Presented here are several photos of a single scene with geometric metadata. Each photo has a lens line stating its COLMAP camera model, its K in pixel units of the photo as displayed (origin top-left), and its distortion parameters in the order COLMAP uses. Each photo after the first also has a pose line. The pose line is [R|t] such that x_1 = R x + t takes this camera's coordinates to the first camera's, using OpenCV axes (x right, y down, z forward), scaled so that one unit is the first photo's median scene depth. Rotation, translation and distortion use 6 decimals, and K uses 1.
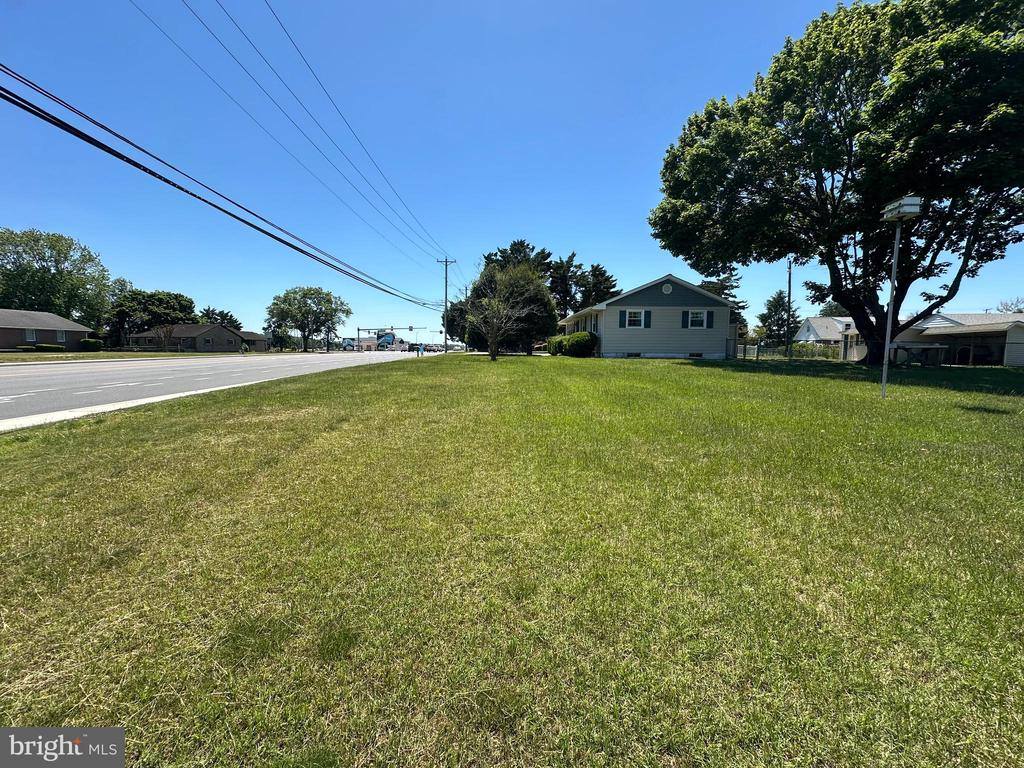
lens RADIAL K [[408.4, 0, 512.0], [0, 408.4, 384.0], [0, 0, 1]] dist [-0.001325, 0.000572]
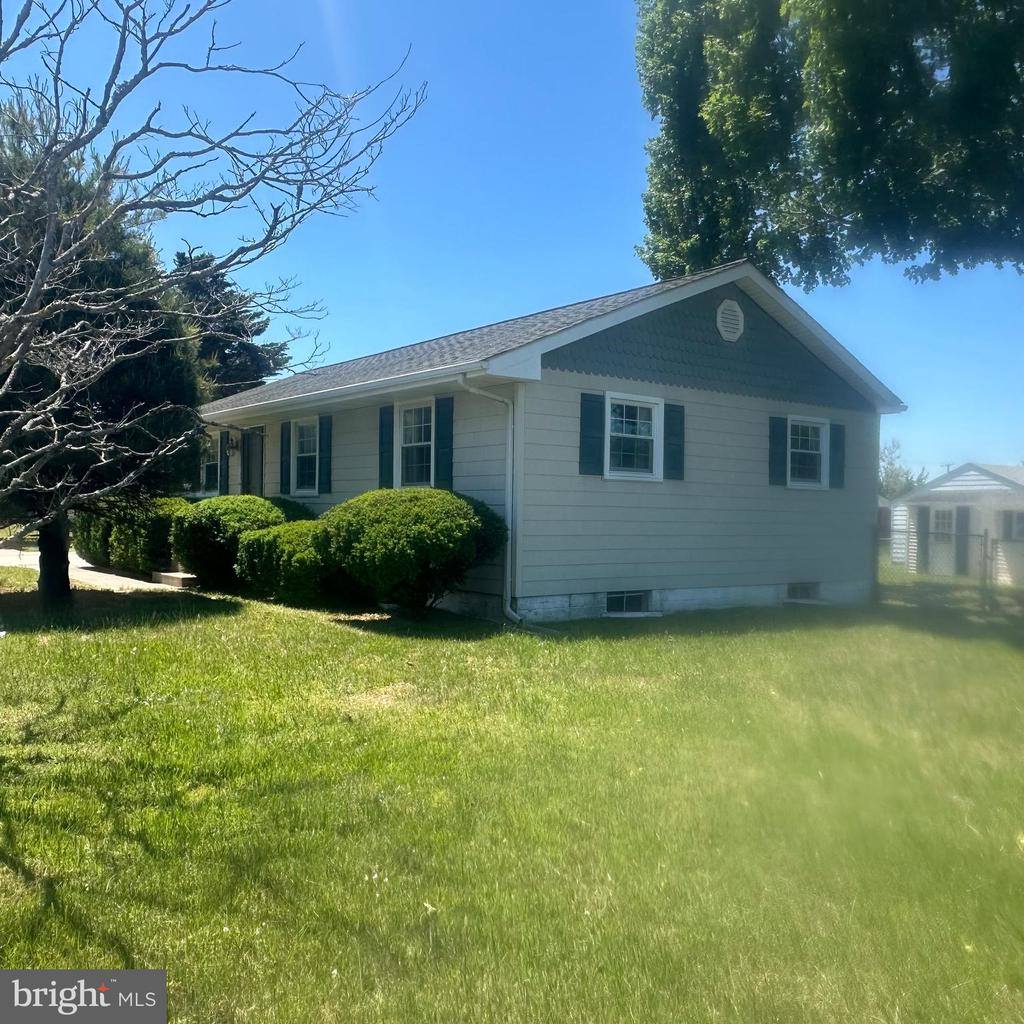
lens RADIAL K [[947.5, 0, 512.0], [0, 947.5, 512.0], [0, 0, 1]] dist [0.001517, -0.000326]
pose [[0.806018, 0.008465, 0.591830, -0.053989], [0.038709, 0.997003, -0.066979, -0.086923], [-0.590624, 0.076895, 0.803275, 0.629656]]
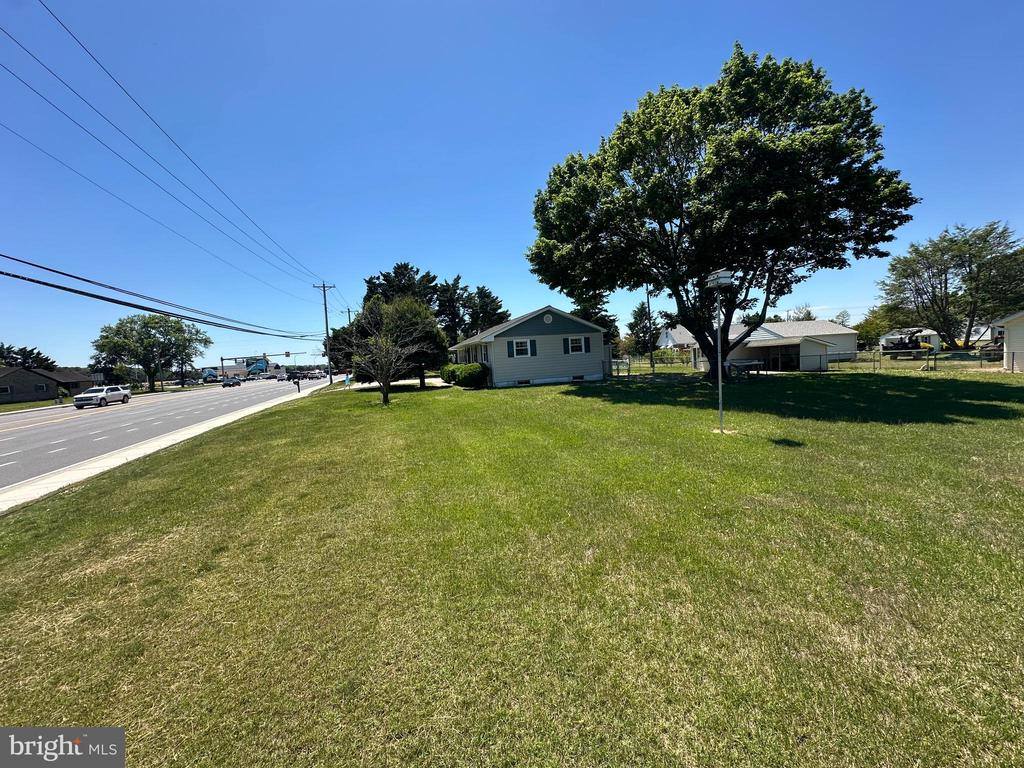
lens RADIAL K [[408.4, 0, 512.0], [0, 408.4, 384.0], [0, 0, 1]] dist [-0.001325, 0.000572]
pose [[0.964307, -0.082268, 0.251683, 0.002770], [0.089211, 0.995880, -0.016284, -0.052113], [-0.249306, 0.038155, 0.967673, -0.011862]]
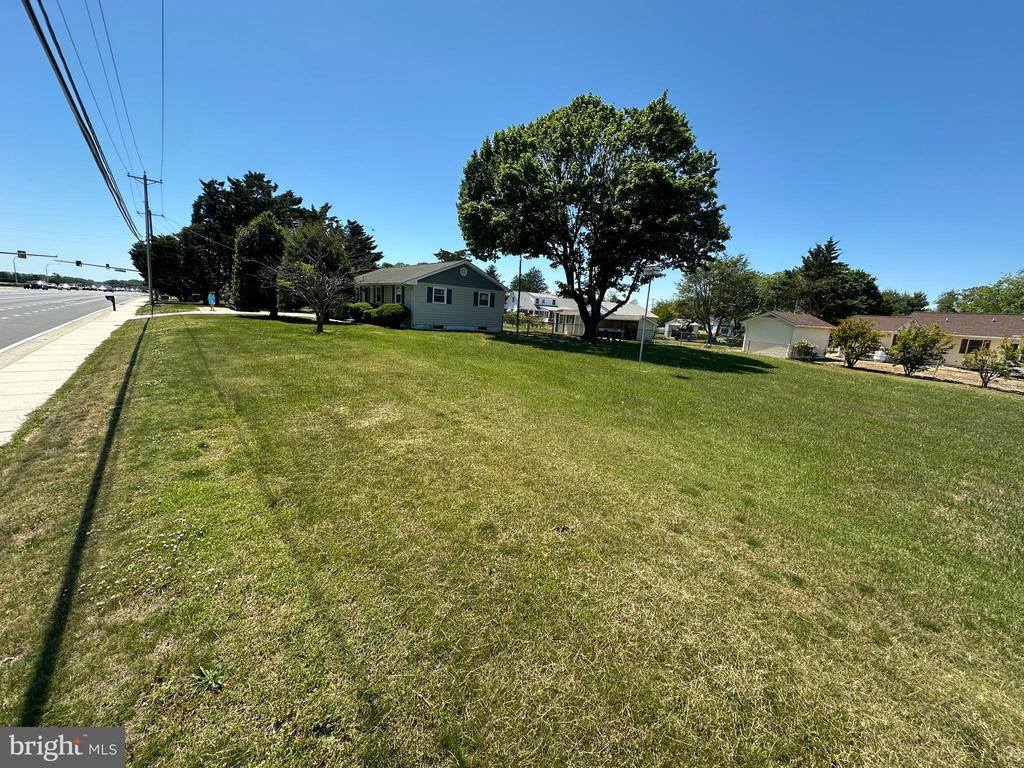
lens RADIAL K [[408.4, 0, 512.0], [0, 408.4, 384.0], [0, 0, 1]] dist [-0.001325, 0.000572]
pose [[0.781235, -0.061722, 0.621178, -0.266627], [-0.008398, 0.993971, 0.109325, -0.039274], [-0.624180, -0.090625, 0.776007, -0.038174]]
